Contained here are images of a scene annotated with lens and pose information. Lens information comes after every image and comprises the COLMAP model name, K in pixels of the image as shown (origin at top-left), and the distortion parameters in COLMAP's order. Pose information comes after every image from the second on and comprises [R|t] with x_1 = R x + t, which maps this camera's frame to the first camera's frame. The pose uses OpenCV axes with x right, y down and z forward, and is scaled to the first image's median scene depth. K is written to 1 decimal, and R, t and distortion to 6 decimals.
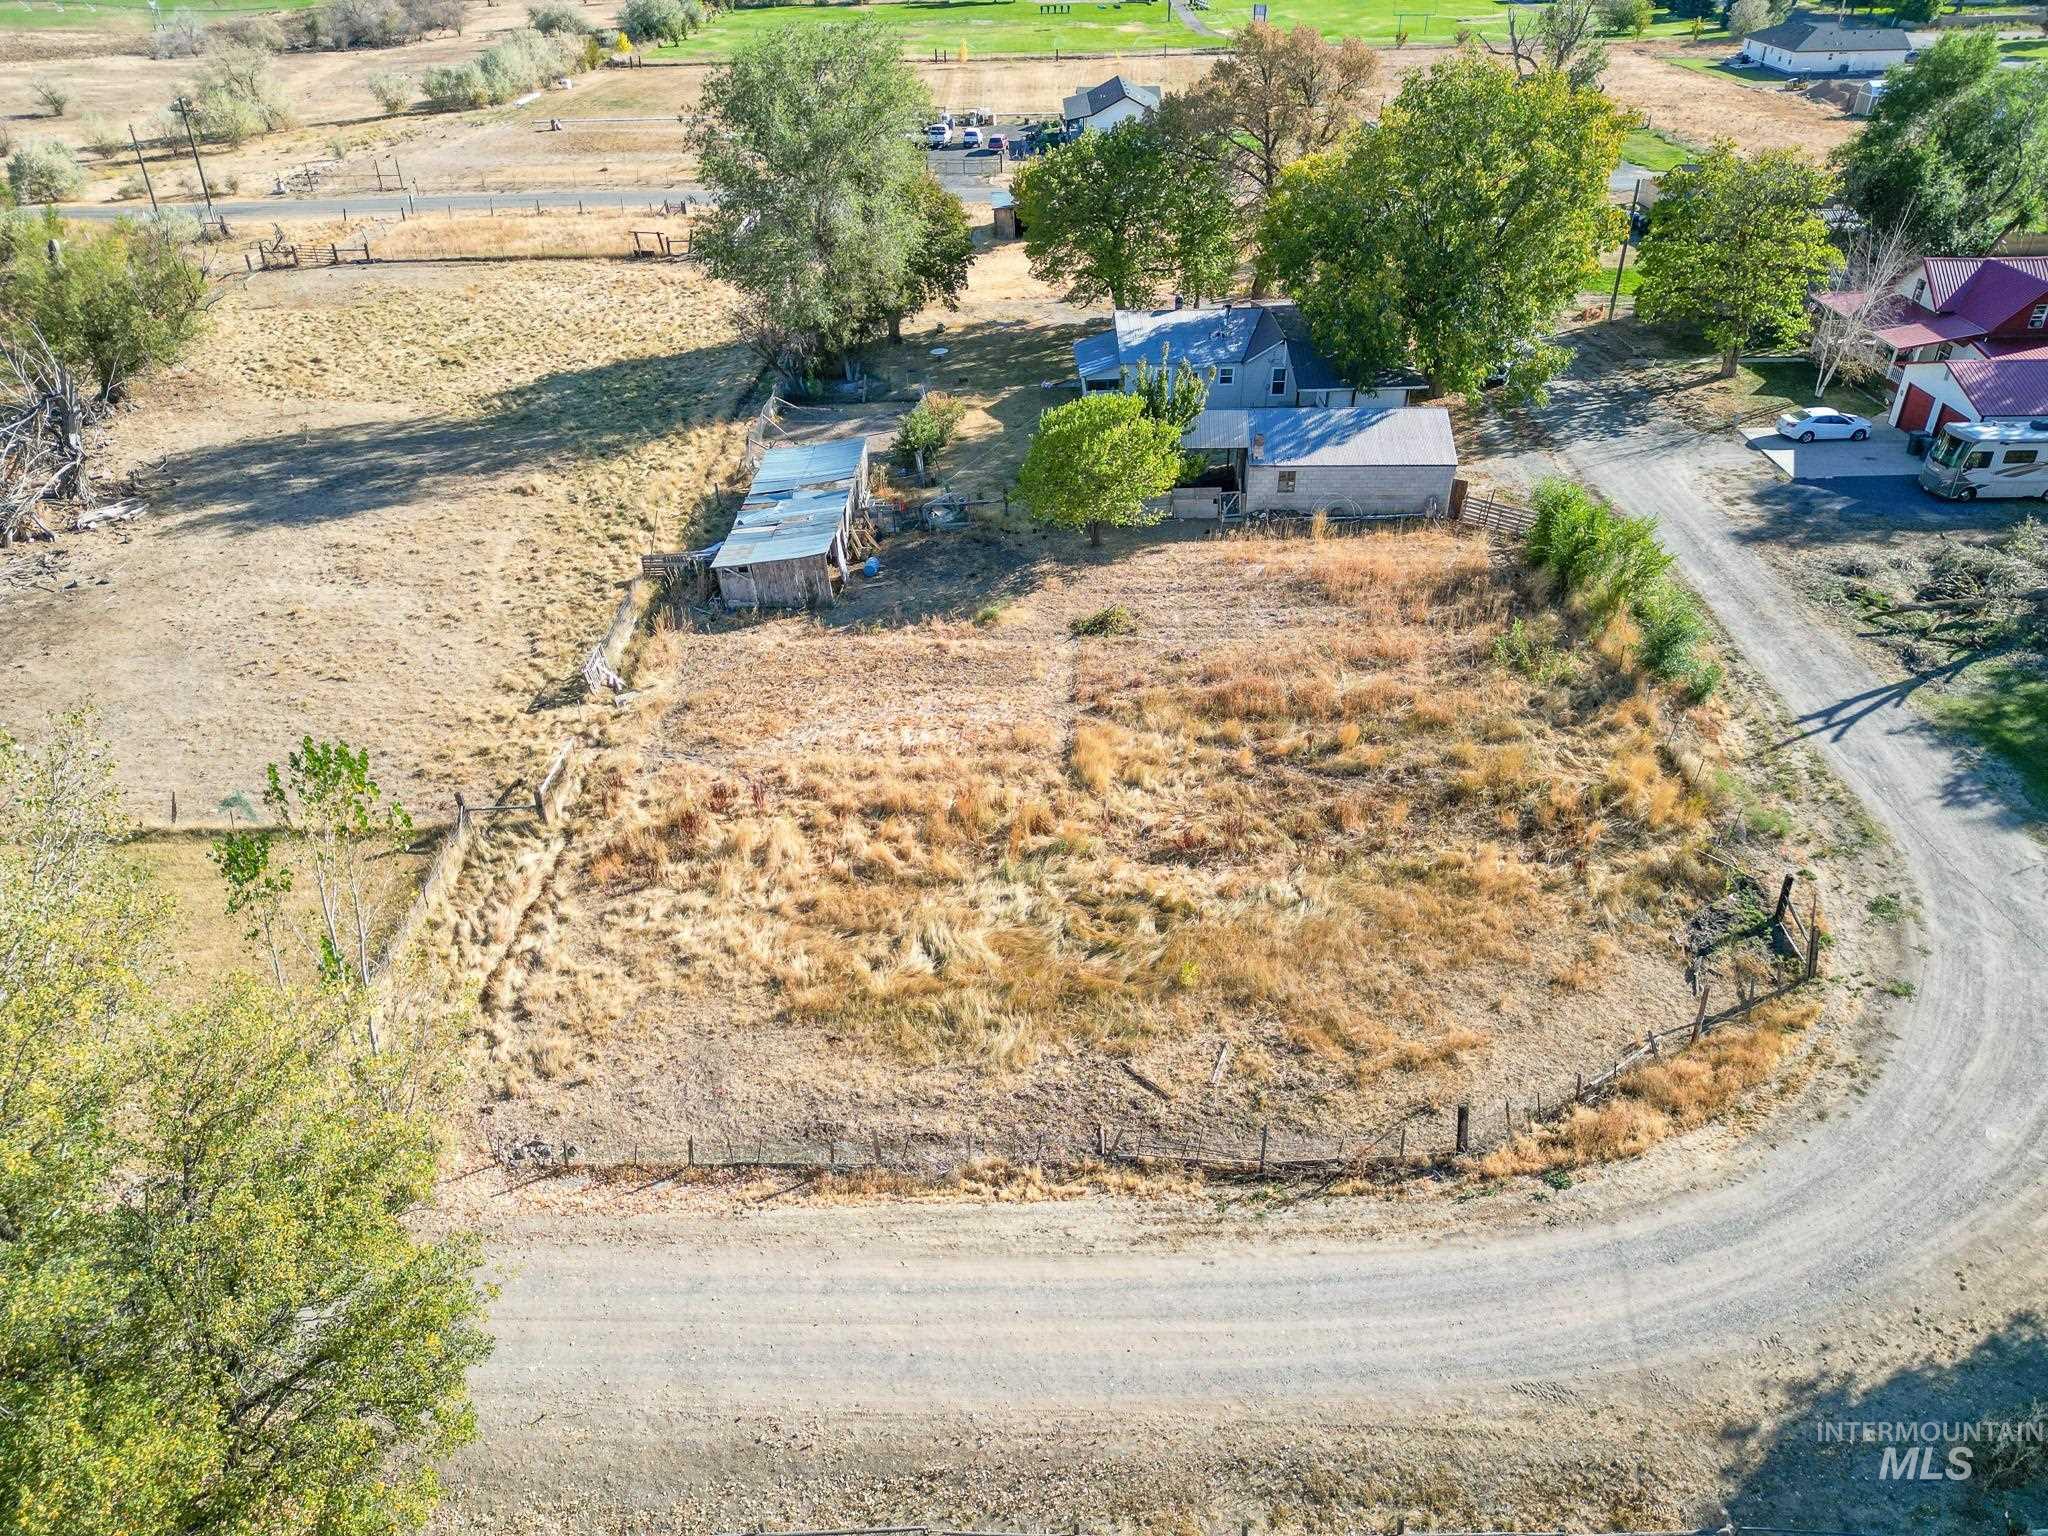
lens RADIAL K [[1432.1, 0, 1018.2], [0, 1432.1, 766.5], [0, 0, 1]] dist [0.059257, -0.053631]
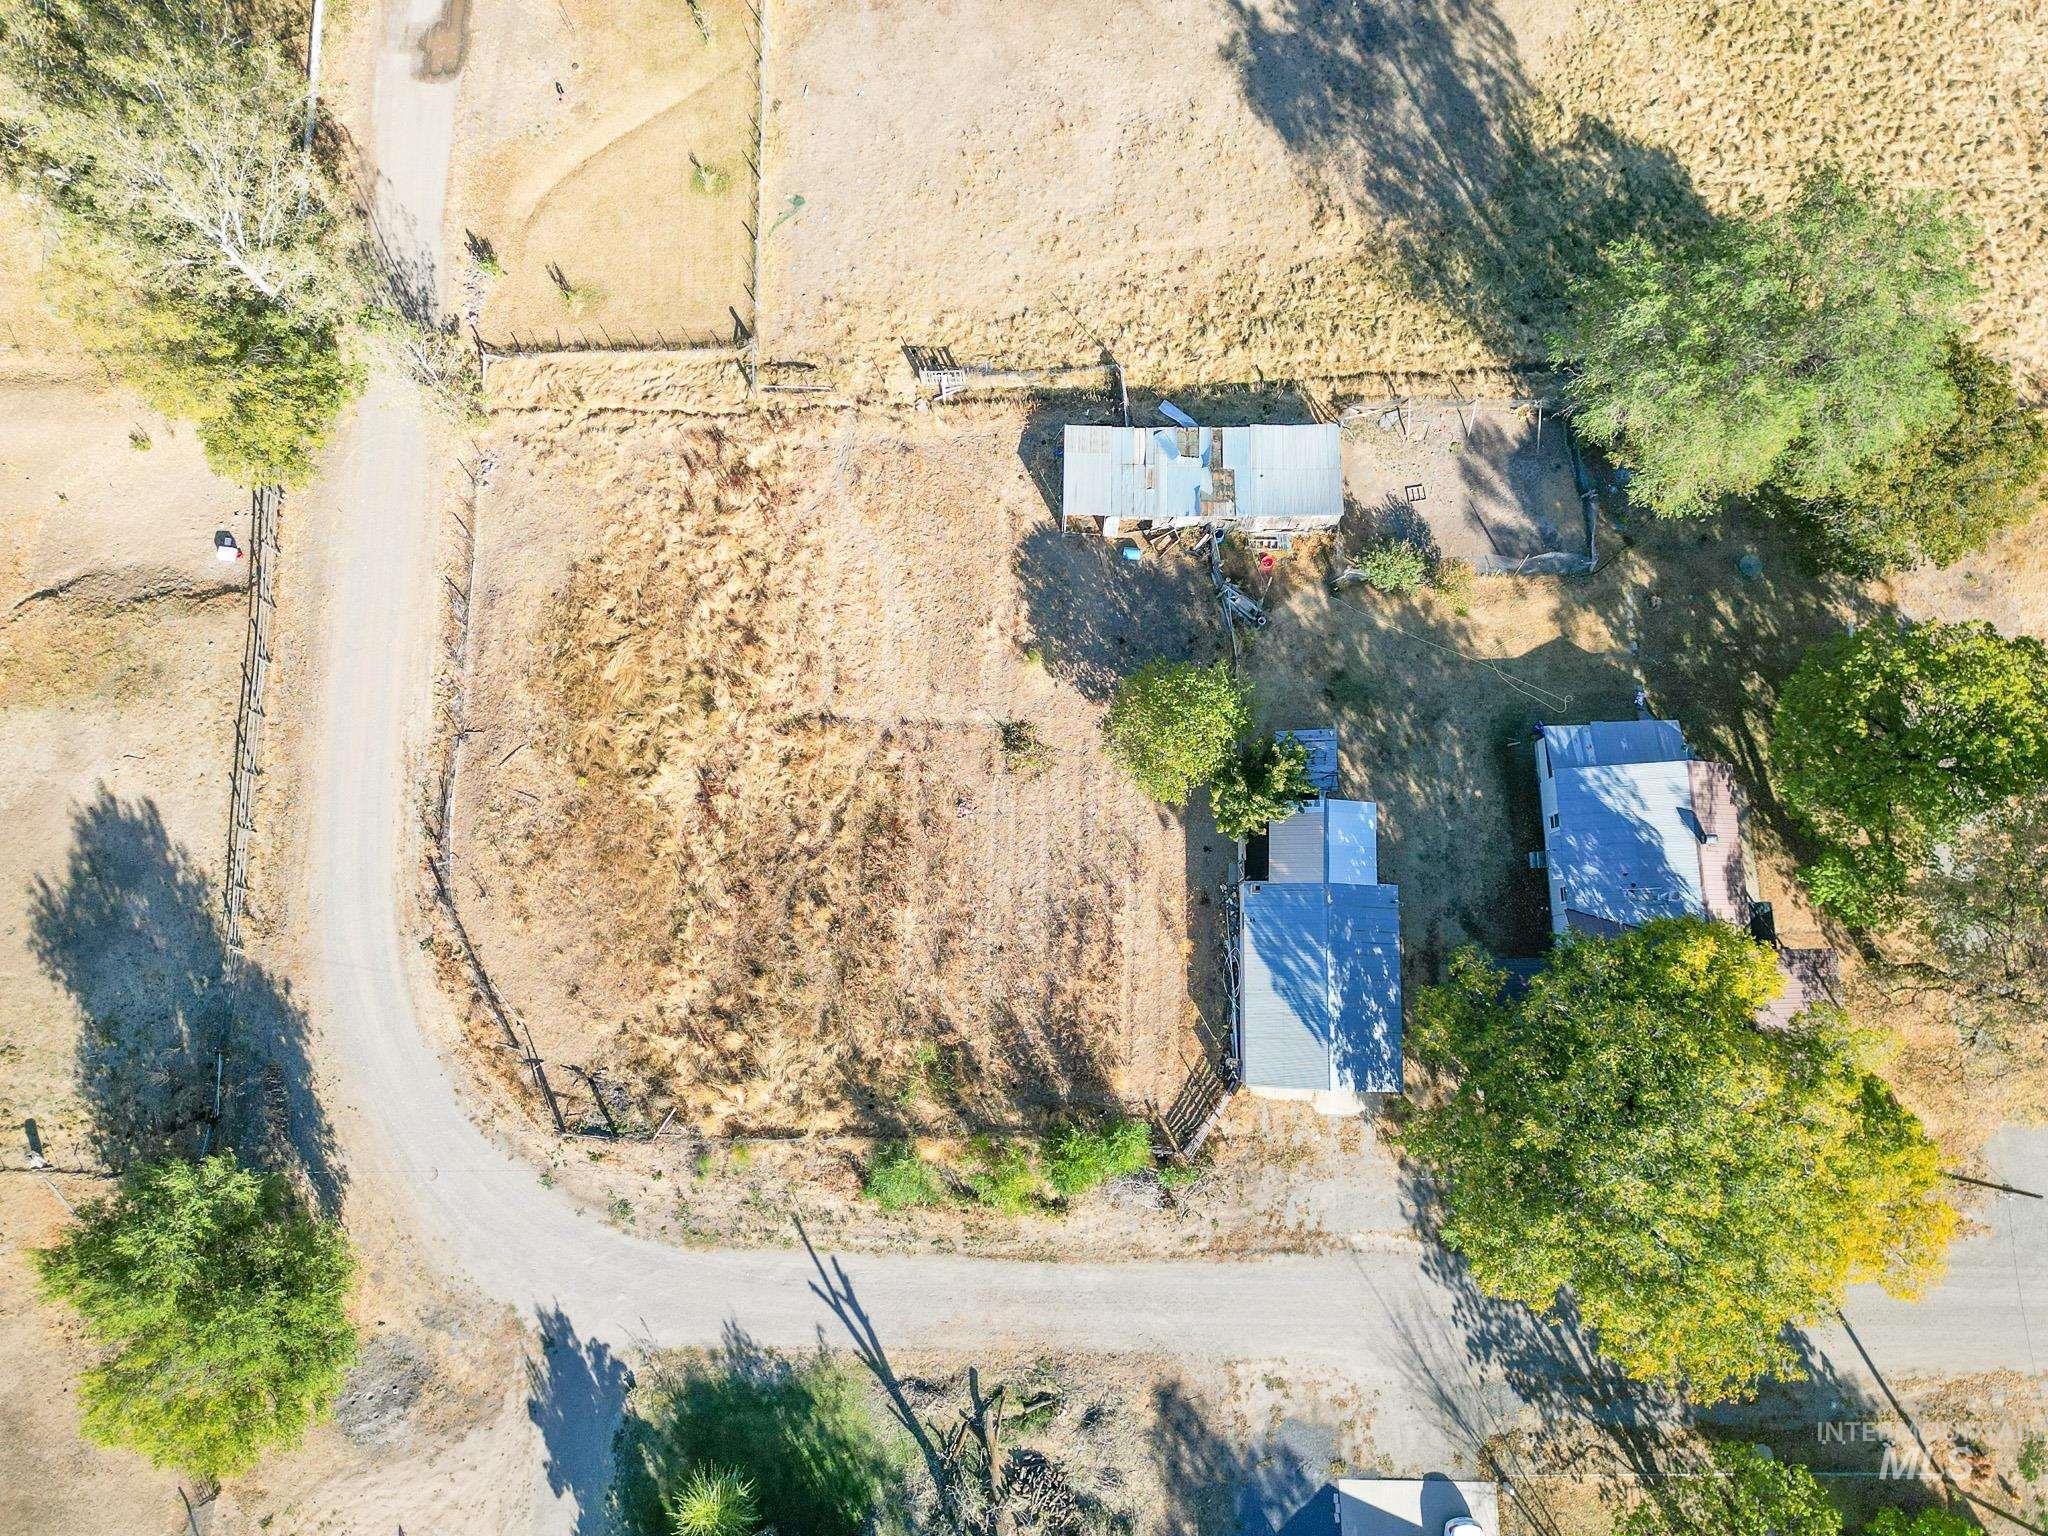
lens RADIAL K [[1432.1, 0, 1024.9], [0, 1432.1, 757.1], [0, 0, 1]] dist [0.059257, -0.053631]
pose [[0.017699, 0.986314, -0.163924, 0.333748], [-0.525811, 0.148629, 0.837515, -1.400887], [0.850417, 0.071370, 0.521246, 0.454524]]
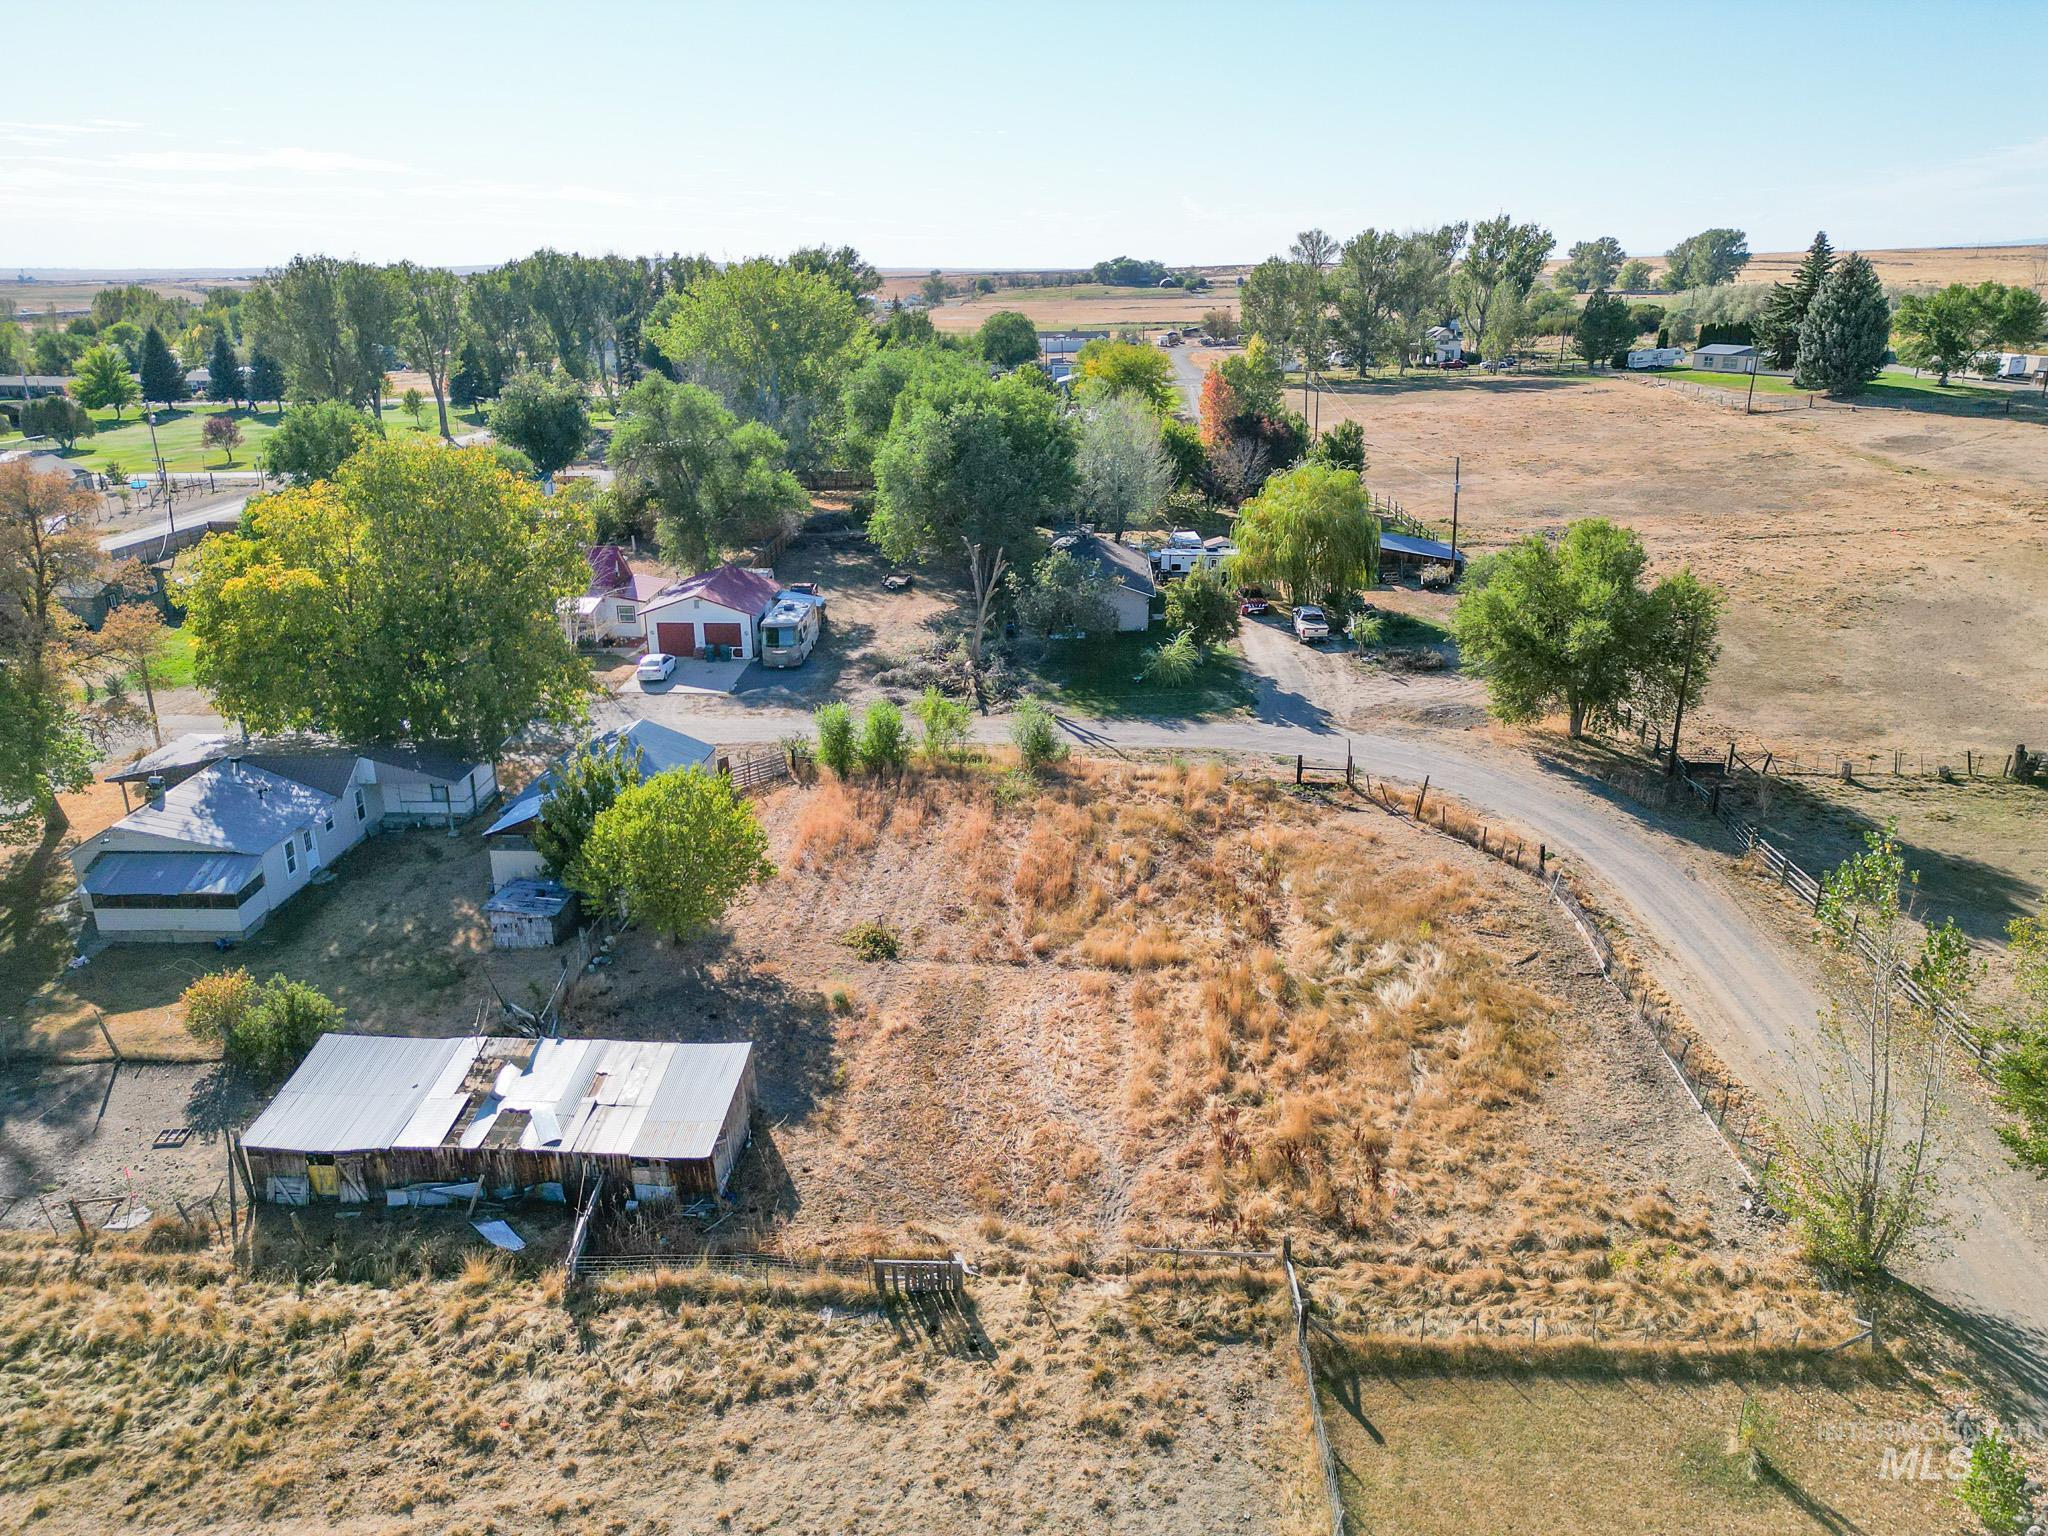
lens RADIAL K [[1432.1, 0, 1020.3], [0, 1432.1, 769.5], [0, 0, 1]] dist [0.059257, -0.053631]
pose [[0.034778, -0.324298, 0.945316, -1.020617], [0.546918, 0.797855, 0.253590, -0.481814], [-0.836463, 0.508191, 0.205112, 0.818063]]
